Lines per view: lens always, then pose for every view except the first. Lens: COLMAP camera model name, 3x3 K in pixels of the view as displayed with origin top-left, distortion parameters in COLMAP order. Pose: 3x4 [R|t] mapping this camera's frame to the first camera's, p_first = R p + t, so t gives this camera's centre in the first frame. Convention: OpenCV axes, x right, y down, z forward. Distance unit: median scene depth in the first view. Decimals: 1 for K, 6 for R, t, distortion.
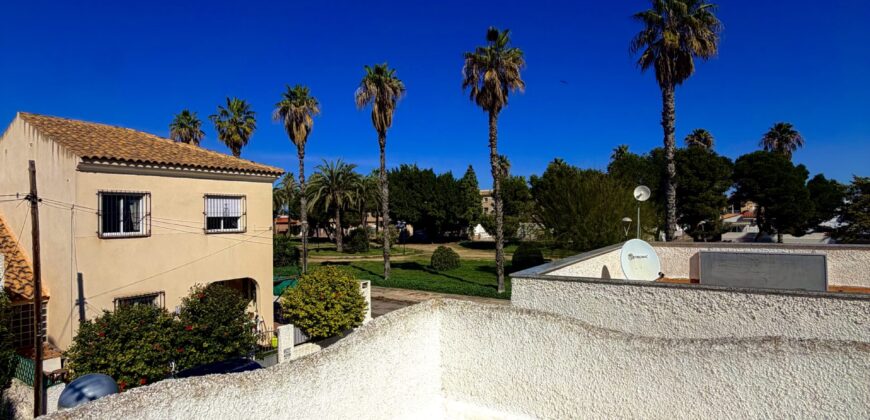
lens RADIAL K [[462.0, 0, 435.0], [0, 462.0, 210.0], [0, 0, 1]] dist [-0.002479, -0.001658]
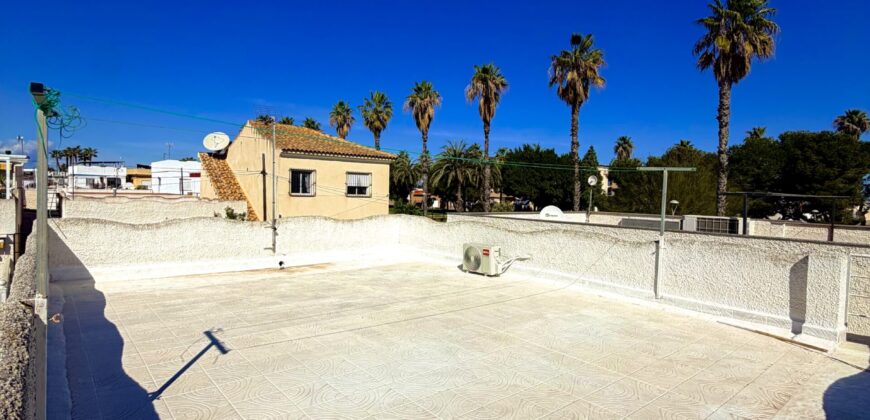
lens RADIAL K [[462.0, 0, 435.0], [0, 462.0, 210.0], [0, 0, 1]] dist [-0.002479, -0.001658]
pose [[0.955641, 0.051605, -0.289979, 0.145365], [-0.036894, 0.997750, 0.055975, -0.001535], [0.292215, -0.042794, 0.955395, -0.242365]]
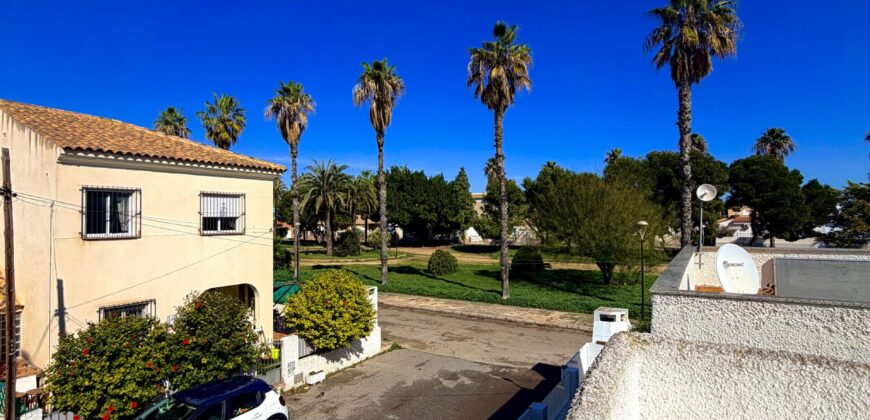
lens RADIAL K [[462.0, 0, 435.0], [0, 462.0, 210.0], [0, 0, 1]] dist [-0.002479, -0.001658]
pose [[0.999440, 0.006778, 0.032774, -0.039249], [-0.006553, 0.999954, -0.006982, 0.002697], [-0.032820, 0.006764, 0.999438, 0.044868]]
